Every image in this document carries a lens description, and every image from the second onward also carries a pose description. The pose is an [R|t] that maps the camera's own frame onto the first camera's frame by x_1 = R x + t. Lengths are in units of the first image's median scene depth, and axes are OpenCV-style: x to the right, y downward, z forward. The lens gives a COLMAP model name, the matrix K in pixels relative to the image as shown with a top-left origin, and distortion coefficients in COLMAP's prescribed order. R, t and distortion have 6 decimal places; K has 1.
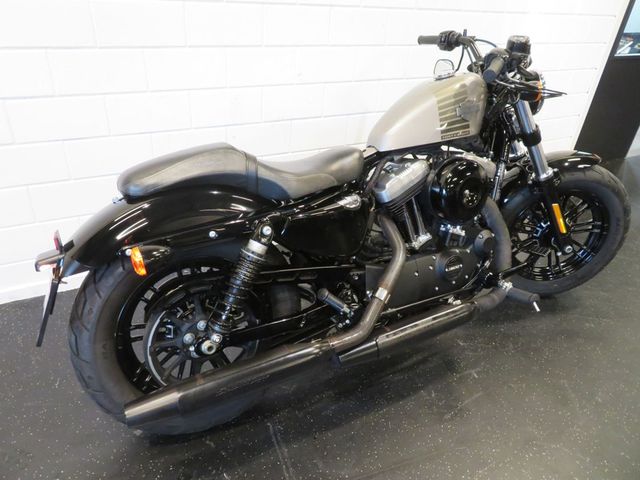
lens RADIAL K [[448.2, 0, 320.0], [0, 448.2, 240.0], [0, 0, 1]] dist [0.005474, 0.001396]
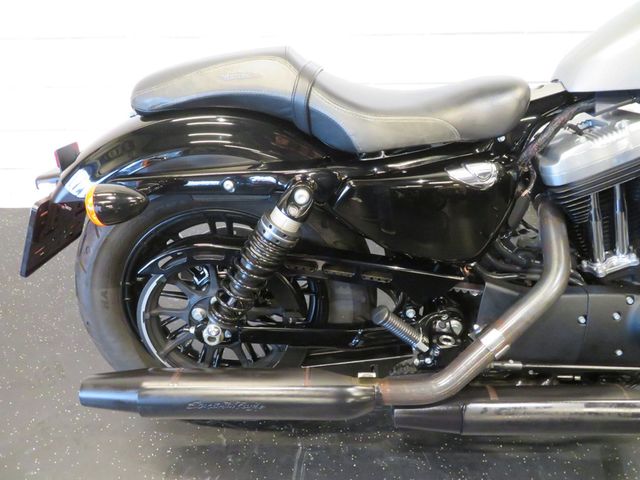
lens RADIAL K [[448.2, 0, 320.0], [0, 448.2, 240.0], [0, 0, 1]] dist [0.005474, 0.001396]
pose [[0.872769, 0.250236, -0.419113, 0.144096], [-0.189844, 0.965016, 0.180840, -0.064452], [0.449703, -0.078266, 0.889742, 0.362830]]
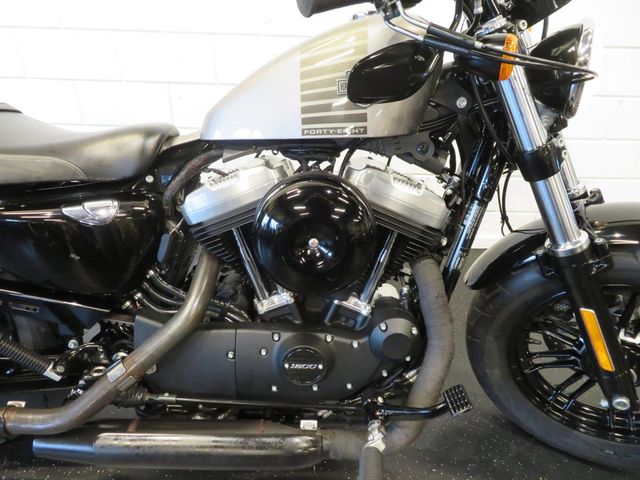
lens RADIAL K [[484.2, 0, 332.5], [0, 484.2, 240.7], [0, 0, 1]] dist [-0.002040, -0.006138]
pose [[0.871045, 0.247191, -0.424472, 0.588046], [-0.223252, 0.968964, 0.106148, -0.174027], [0.437537, 0.002304, 0.899197, 0.504466]]
